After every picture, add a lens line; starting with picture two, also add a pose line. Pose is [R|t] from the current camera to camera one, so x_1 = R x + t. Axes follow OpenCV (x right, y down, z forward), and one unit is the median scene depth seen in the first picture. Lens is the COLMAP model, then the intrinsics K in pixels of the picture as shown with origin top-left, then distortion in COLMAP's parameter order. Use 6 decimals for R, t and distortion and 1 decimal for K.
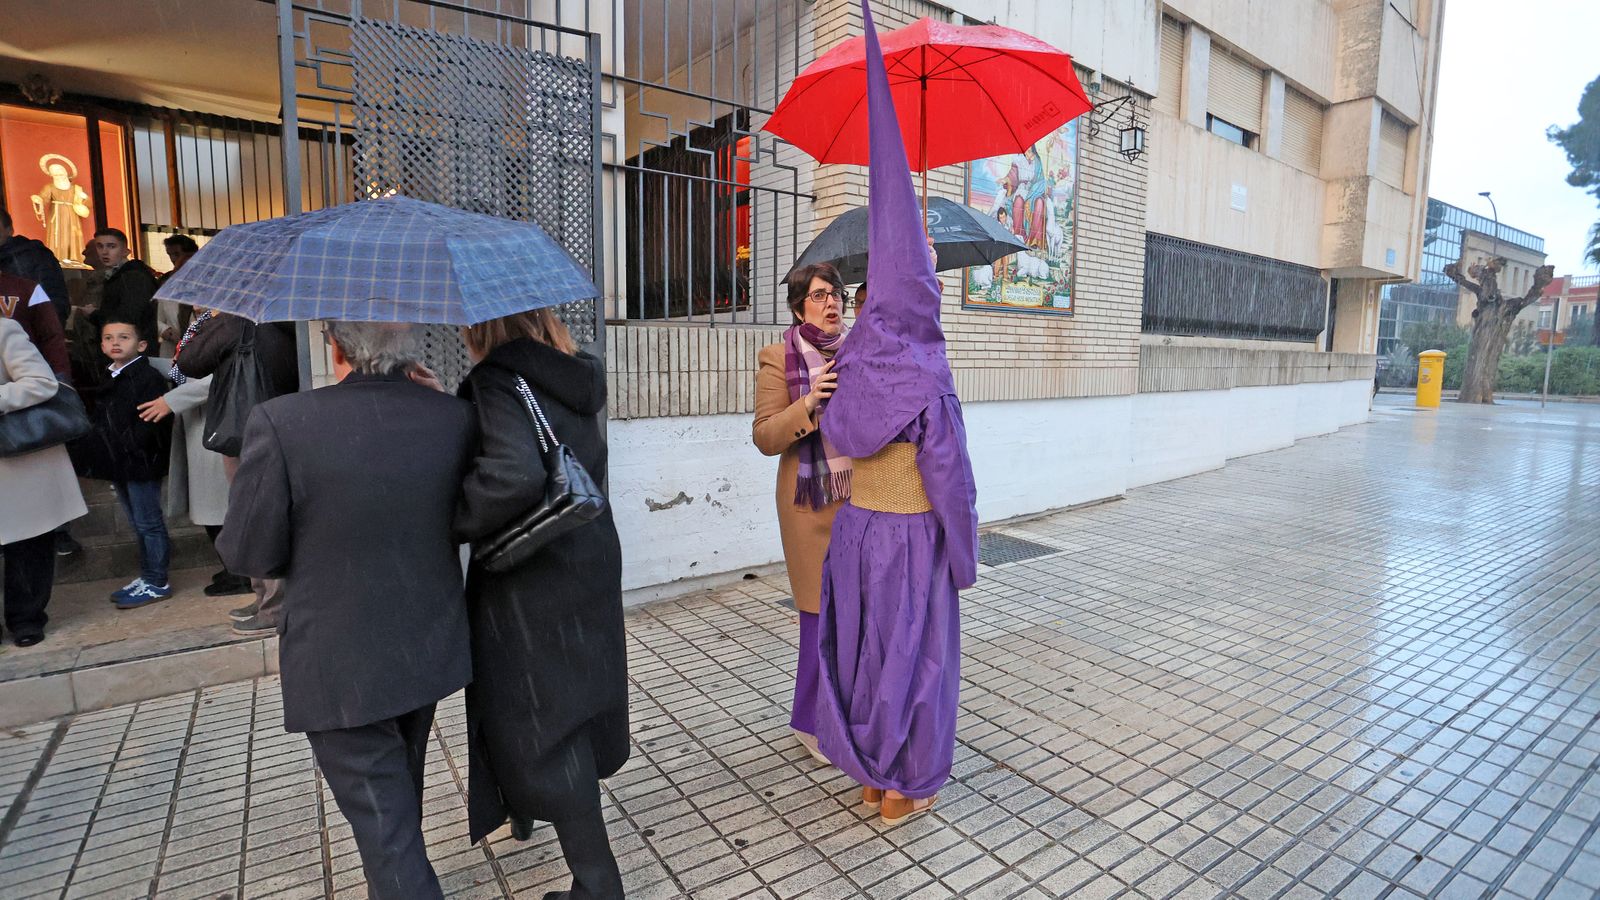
lens RADIAL K [[790.2, 0, 783.1], [0, 790.2, 453.6], [0, 0, 1]] dist [-0.066923, 0.026614]
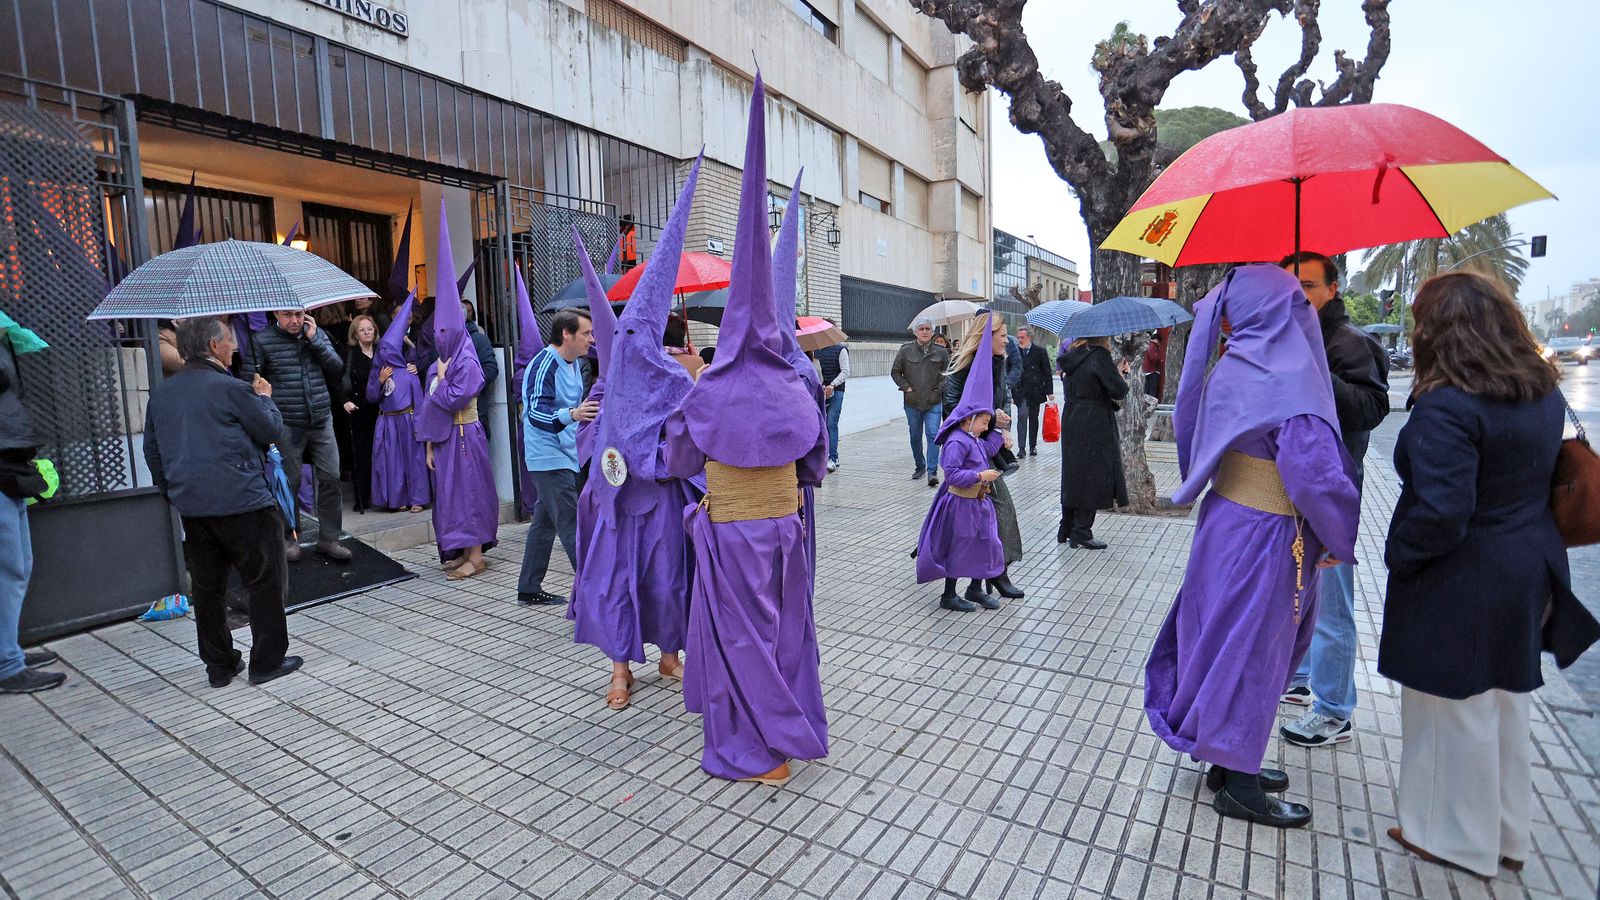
lens RADIAL K [[788.0, 0, 792.3], [0, 788.0, 453.9], [0, 0, 1]] dist [-0.066485, 0.026937]
pose [[0.914363, -0.078220, 0.397269, -0.501608], [0.082758, 0.996553, 0.005739, 0.103778], [-0.396348, 0.027630, 0.917684, -0.779059]]
